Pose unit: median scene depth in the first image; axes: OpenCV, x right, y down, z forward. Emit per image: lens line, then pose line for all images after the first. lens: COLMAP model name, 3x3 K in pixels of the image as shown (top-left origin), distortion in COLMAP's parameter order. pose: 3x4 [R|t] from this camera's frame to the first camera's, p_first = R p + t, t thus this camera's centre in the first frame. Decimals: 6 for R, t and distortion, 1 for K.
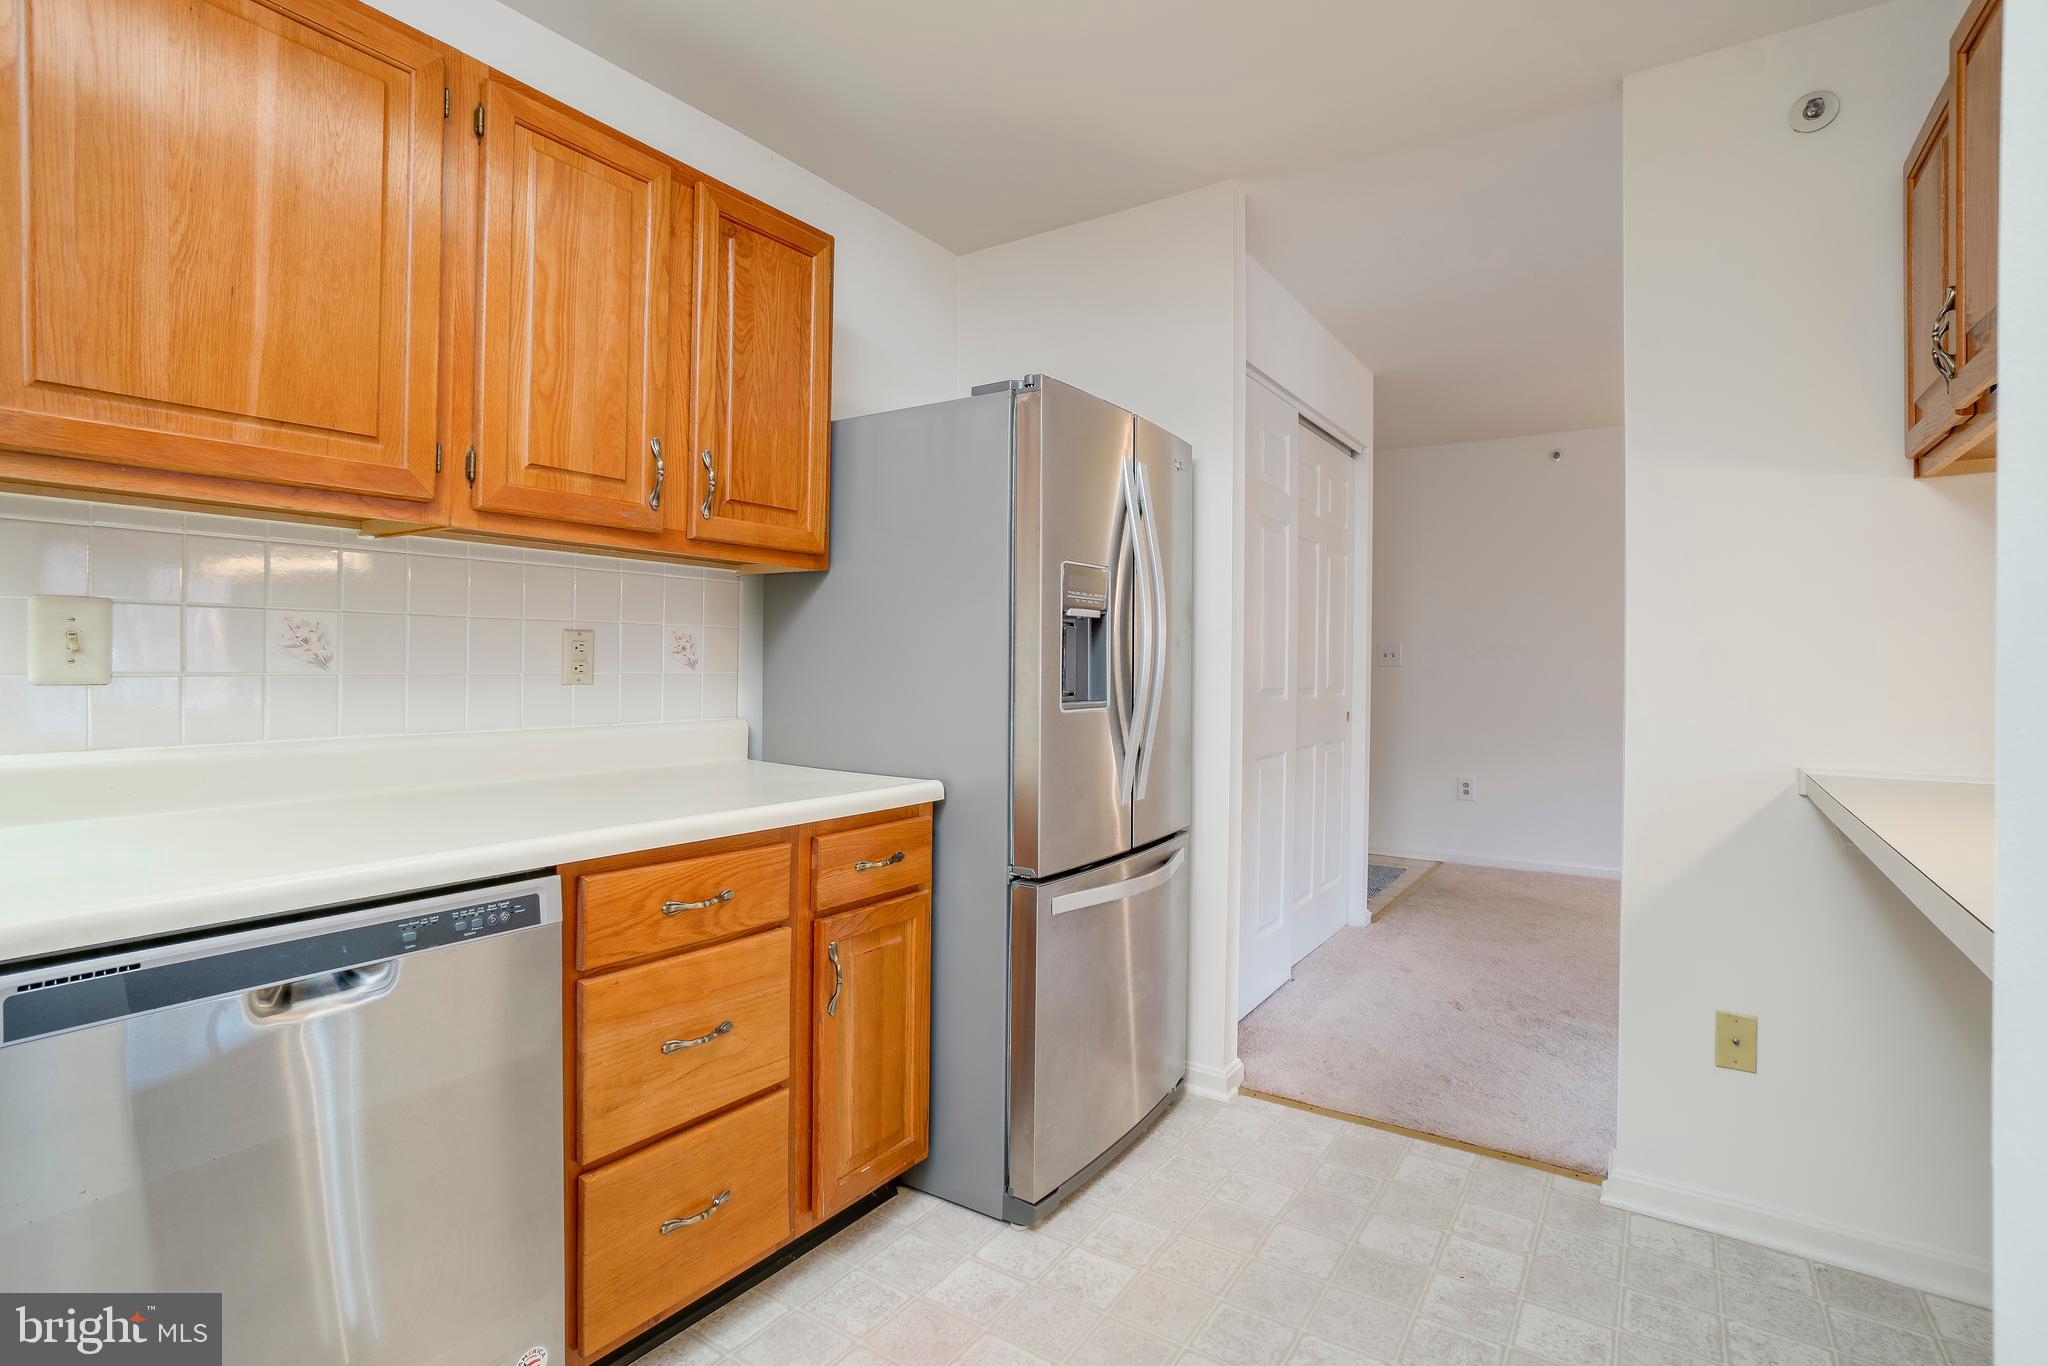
lens RADIAL K [[997.2, 0, 1010.5], [0, 997.2, 666.3], [0, 0, 1]] dist [-0.058623, 0.029429]
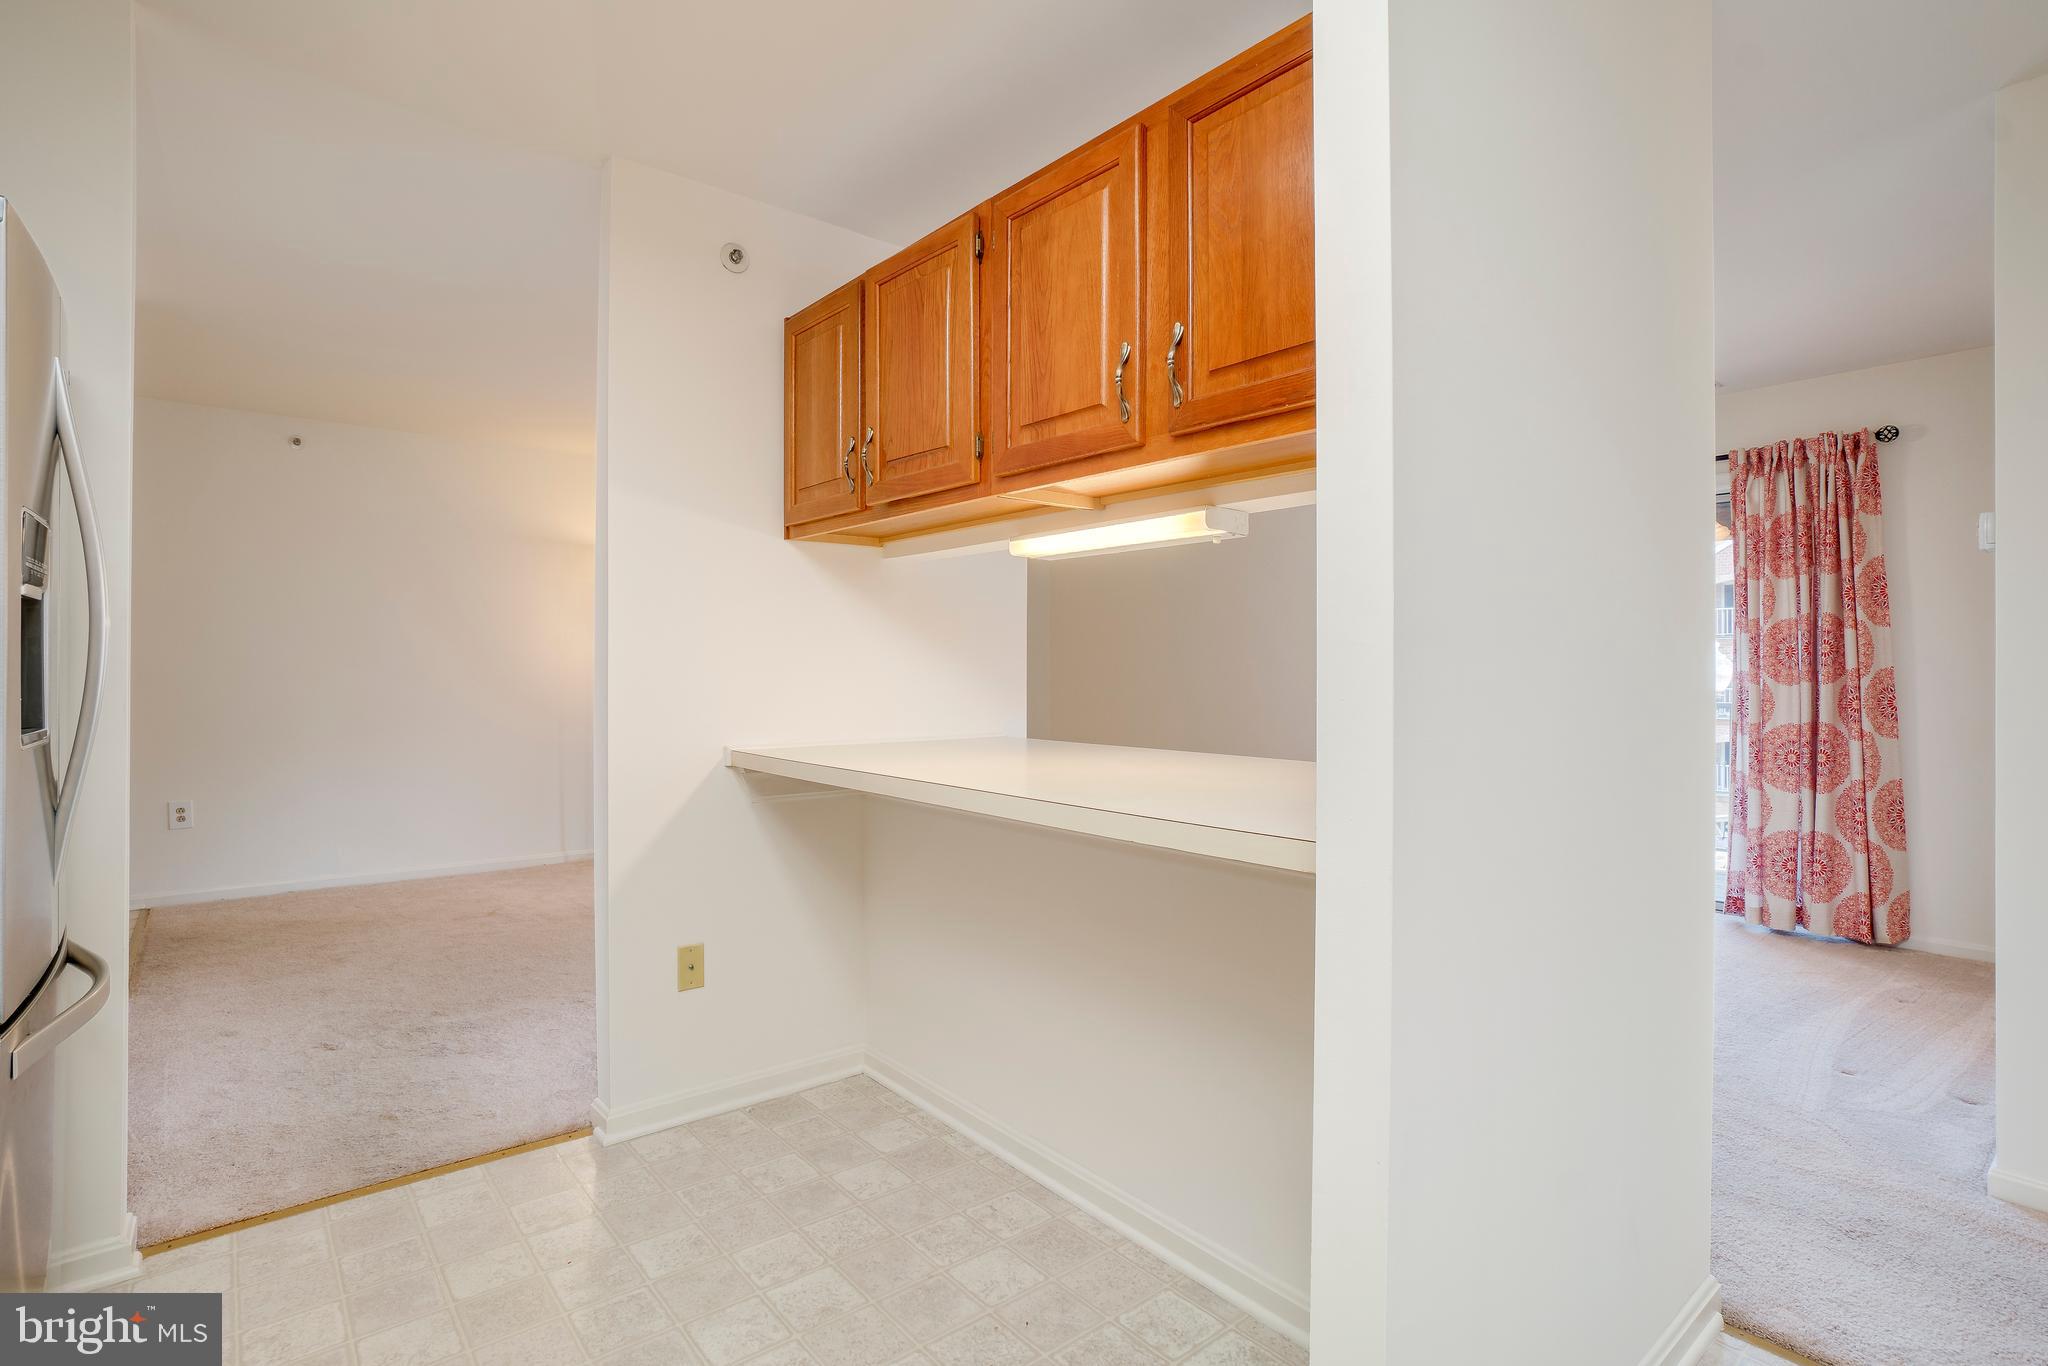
lens RADIAL K [[997.2, 0, 1010.5], [0, 997.2, 666.3], [0, 0, 1]] dist [-0.058623, 0.029429]
pose [[0.279946, -0.001855, 0.960014, -0.373124], [0.002338, 0.999996, 0.001251, -0.005253], [-0.960013, 0.001894, 0.279949, 0.244213]]
